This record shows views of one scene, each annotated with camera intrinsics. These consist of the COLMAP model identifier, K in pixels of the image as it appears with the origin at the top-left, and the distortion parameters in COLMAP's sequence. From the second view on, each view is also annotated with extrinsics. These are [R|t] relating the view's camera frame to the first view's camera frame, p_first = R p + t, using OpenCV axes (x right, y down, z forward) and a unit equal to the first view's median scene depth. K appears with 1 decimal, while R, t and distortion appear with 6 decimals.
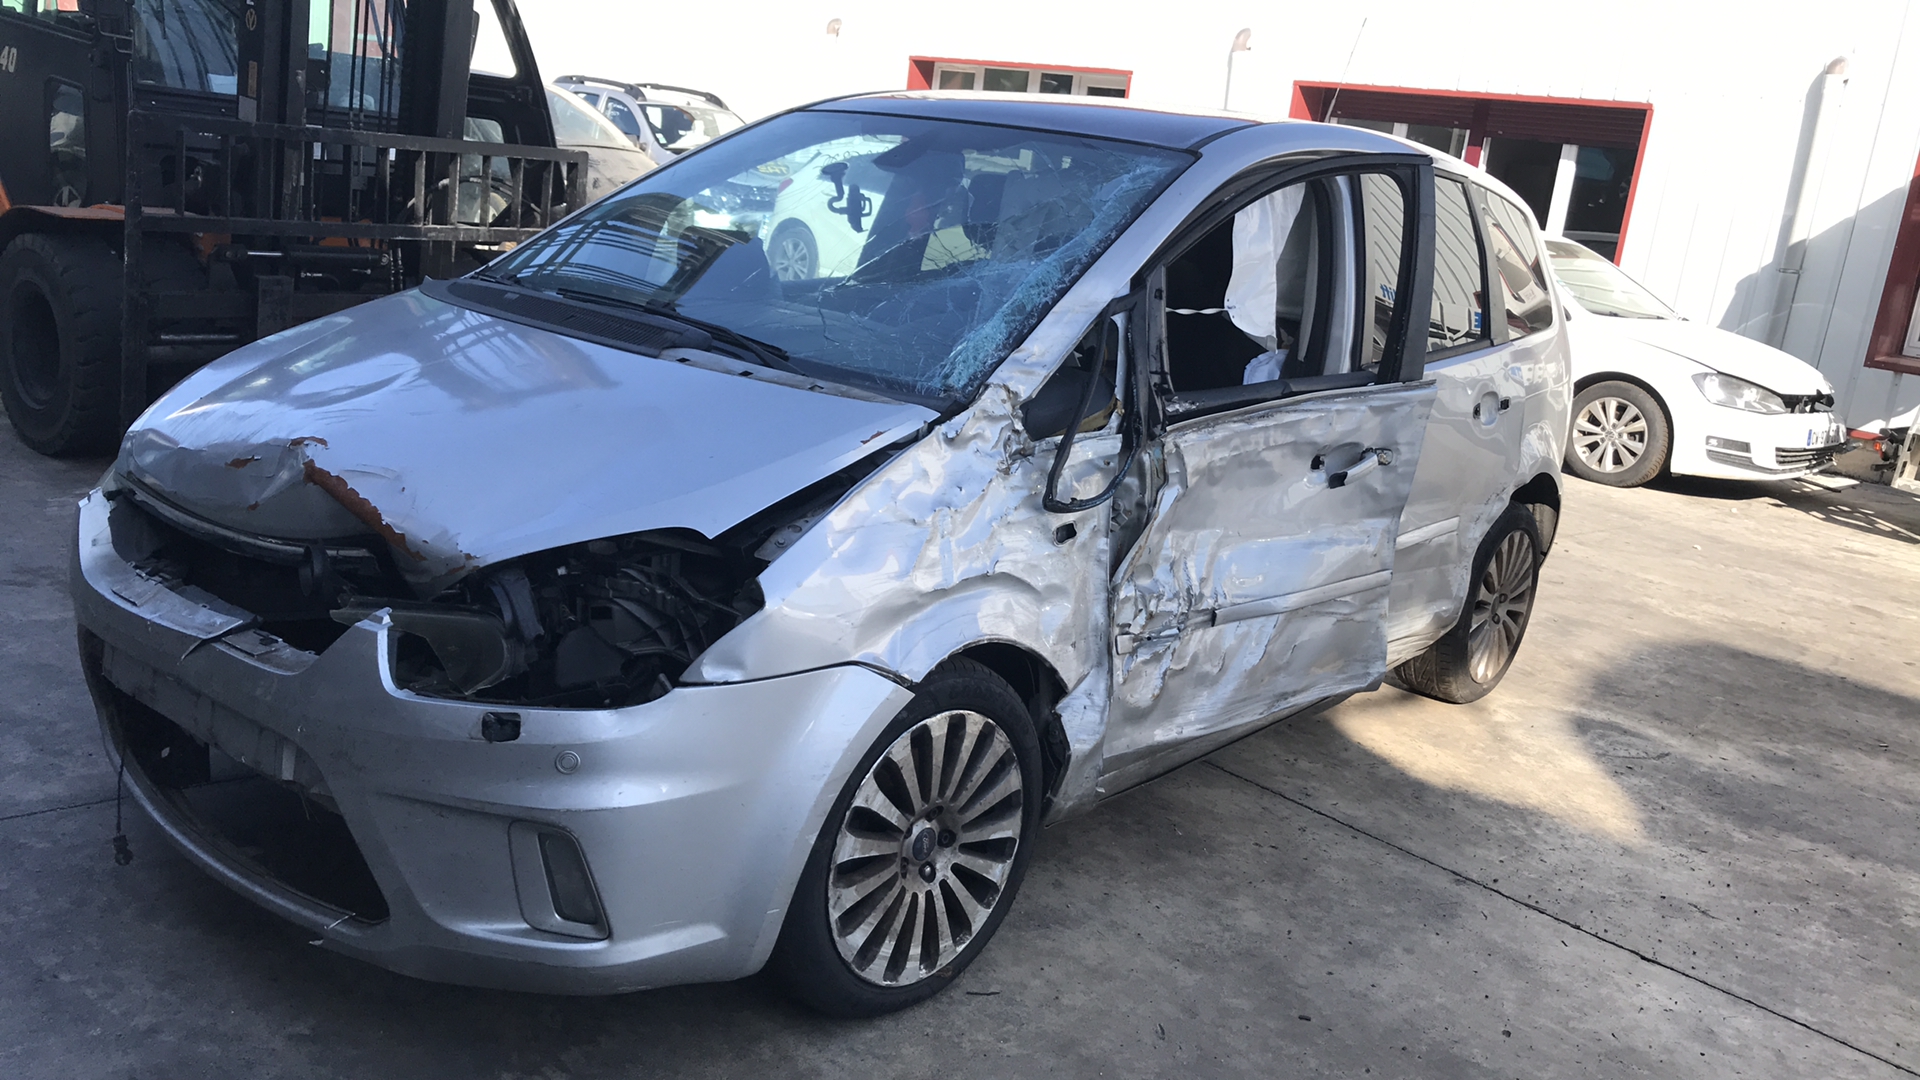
lens RADIAL K [[1554.1, 0, 957.8], [0, 1554.1, 504.7], [0, 0, 1]] dist [0.018282, -0.032194]
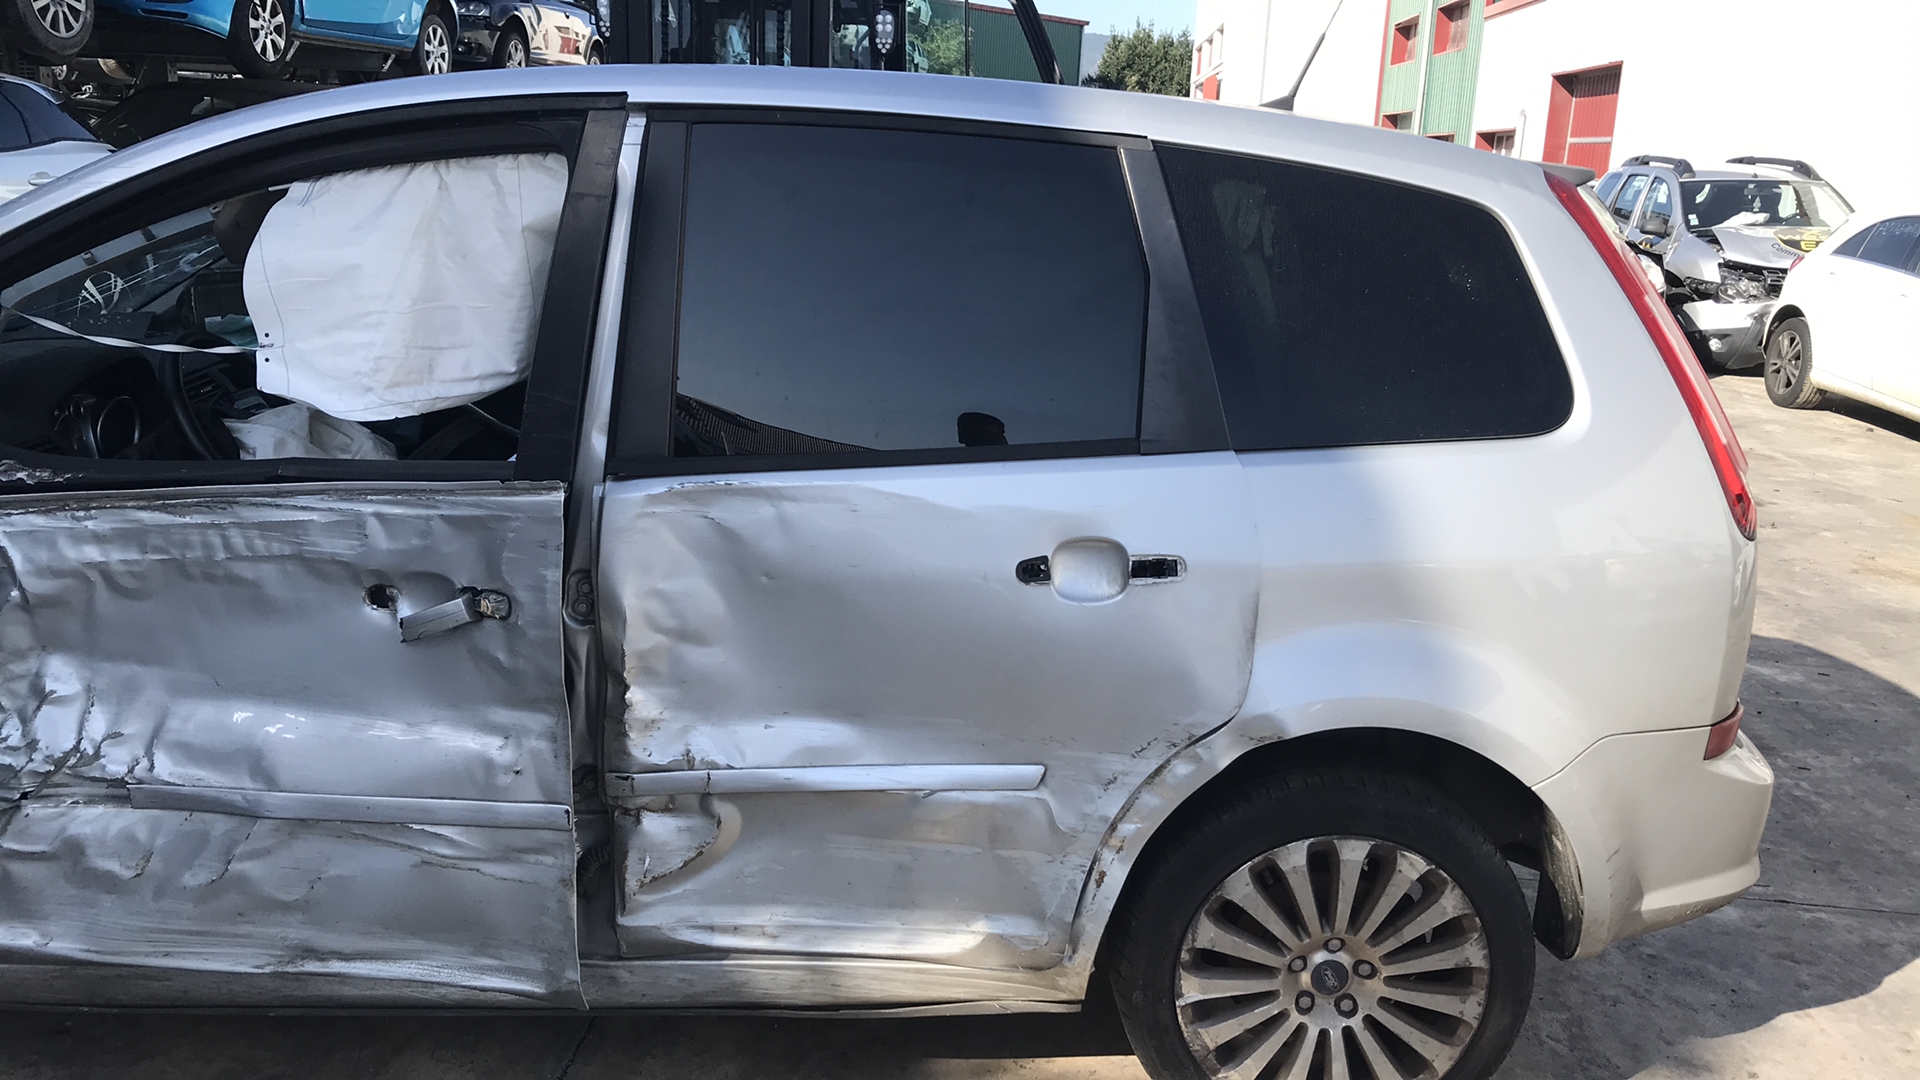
lens RADIAL K [[1554.1, 0, 969.6], [0, 1554.1, 503.7], [0, 0, 1]] dist [0.018282, -0.032194]
pose [[0.665420, 0.078570, -0.742322, 0.933517], [-0.131843, 0.991182, -0.013275, -0.095531], [0.734733, 0.106704, 0.669911, 0.826077]]
